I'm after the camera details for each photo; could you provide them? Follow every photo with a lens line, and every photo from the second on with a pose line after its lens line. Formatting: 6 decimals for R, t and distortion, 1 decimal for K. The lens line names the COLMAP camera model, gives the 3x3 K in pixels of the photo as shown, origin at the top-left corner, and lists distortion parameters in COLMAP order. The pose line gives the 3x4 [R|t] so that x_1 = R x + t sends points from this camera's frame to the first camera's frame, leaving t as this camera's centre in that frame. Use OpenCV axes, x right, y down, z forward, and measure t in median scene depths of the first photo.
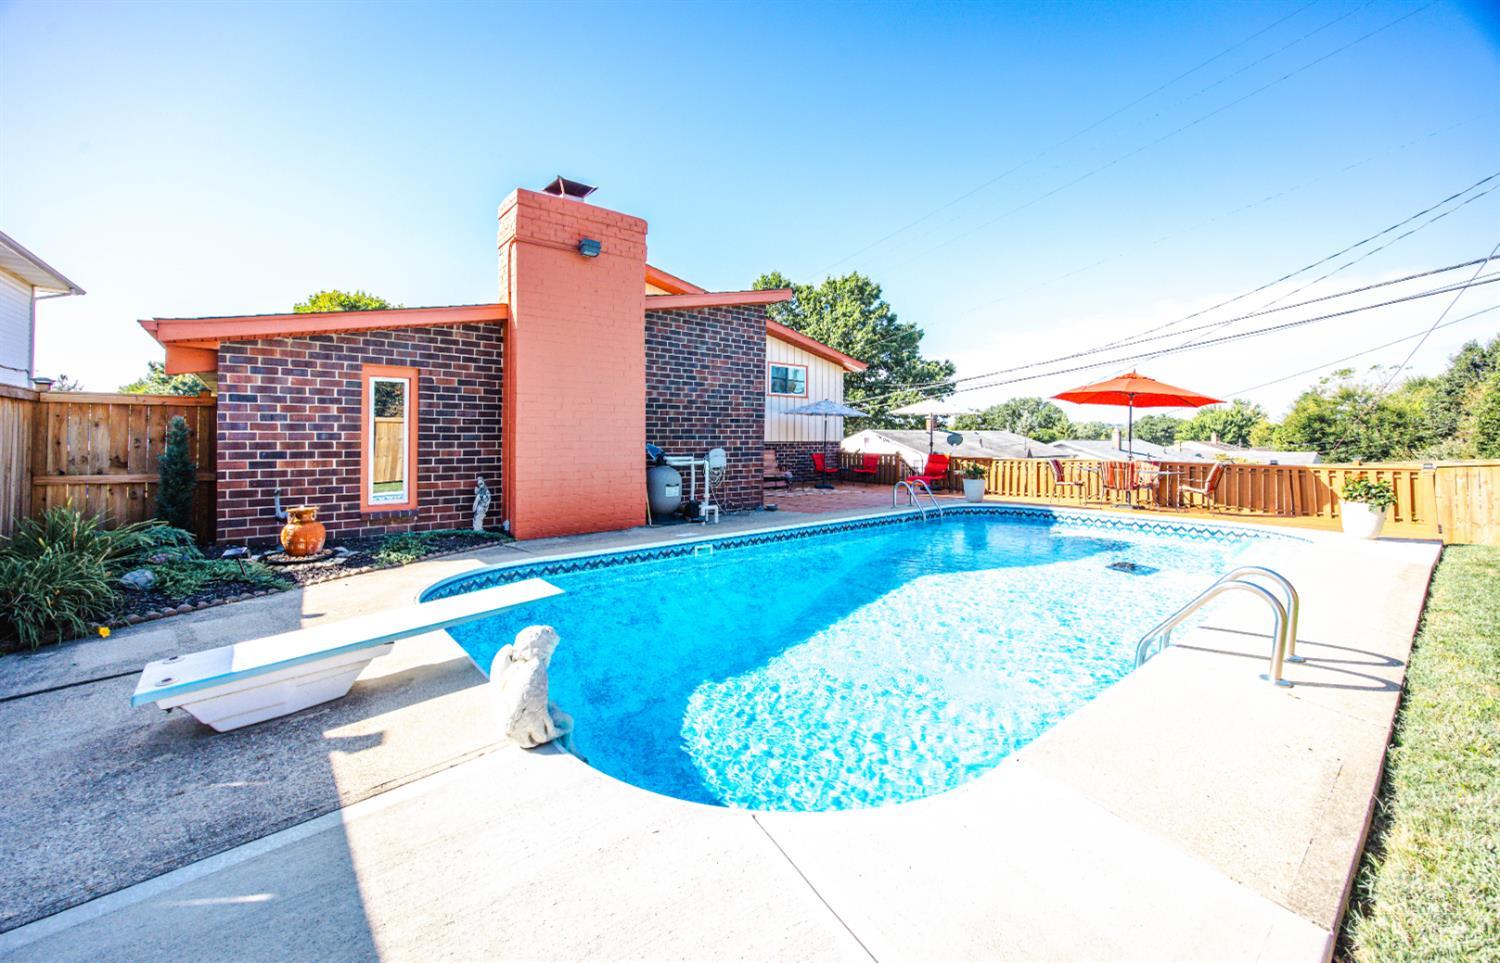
lens RADIAL K [[582.1, 0, 745.2], [0, 582.1, 436.8], [0, 0, 1]] dist [0.001146, 0.000034]
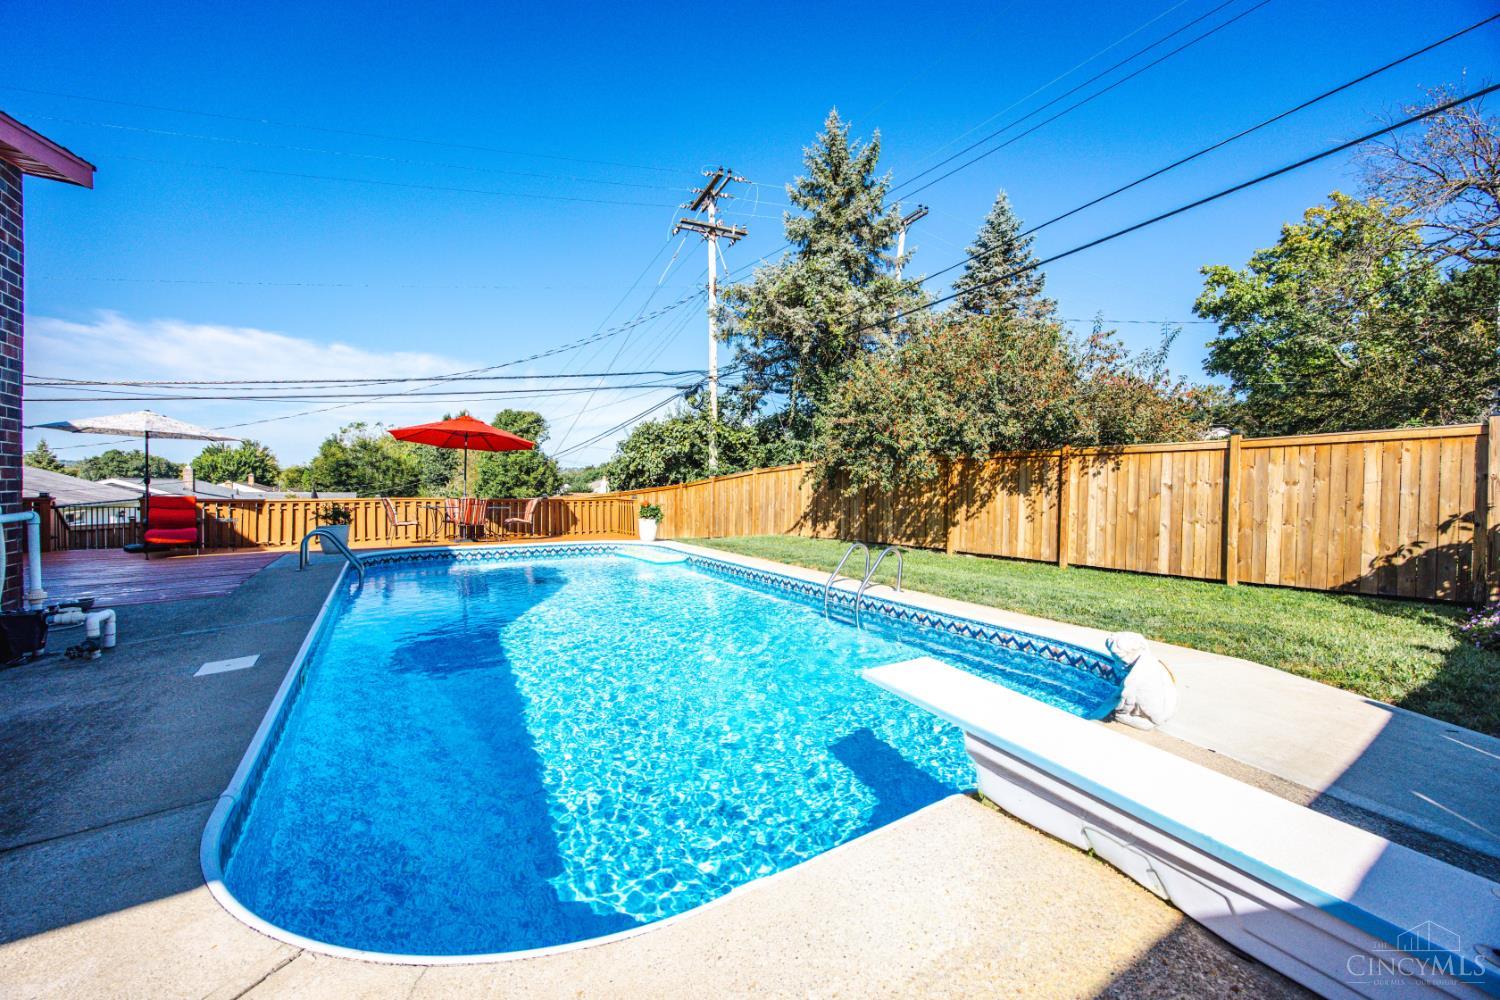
lens RADIAL K [[583.0, 0, 750.0], [0, 583.0, 500.0], [0, 0, 1]] dist [-0.000424, -0.000054]
pose [[0.116460, -0.019770, 0.992999, -0.090949], [-0.017034, 0.999615, 0.021899, 0.002873], [-0.993049, -0.019466, 0.116078, 0.089280]]
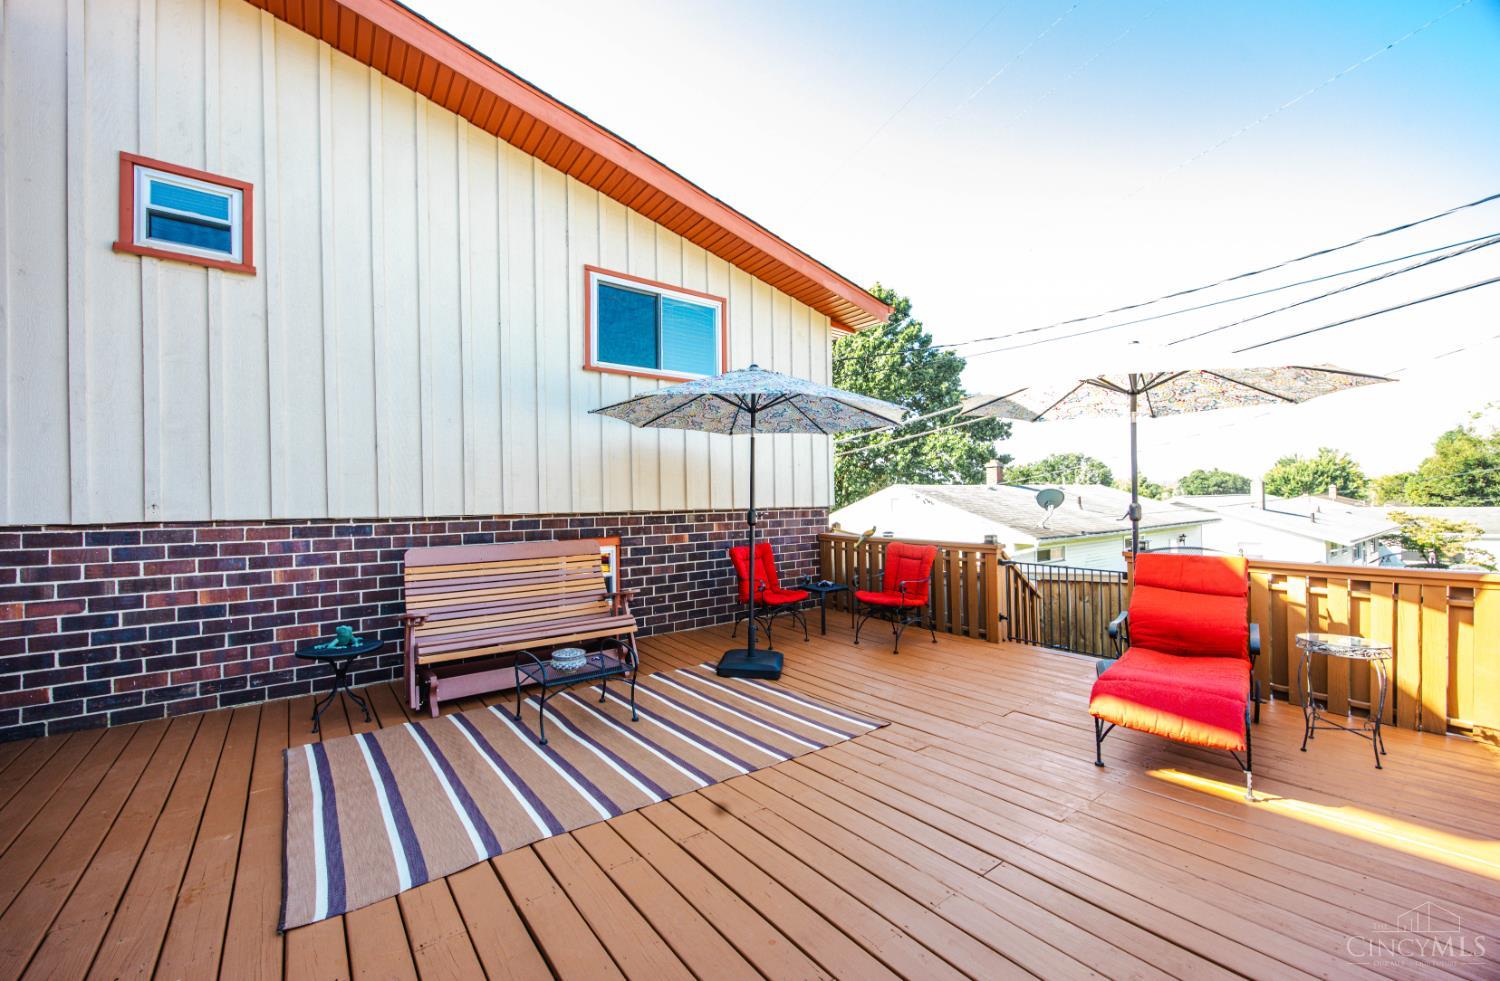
lens RADIAL K [[577.5, 0, 755.7], [0, 577.5, 495.3], [0, 0, 1]] dist [0.000663, 0.000018]
pose [[0.999333, -0.018078, -0.031736, 0.054926], [0.017824, 0.999807, -0.008260, 0.001141], [0.031879, 0.007689, 0.999462, 0.260837]]
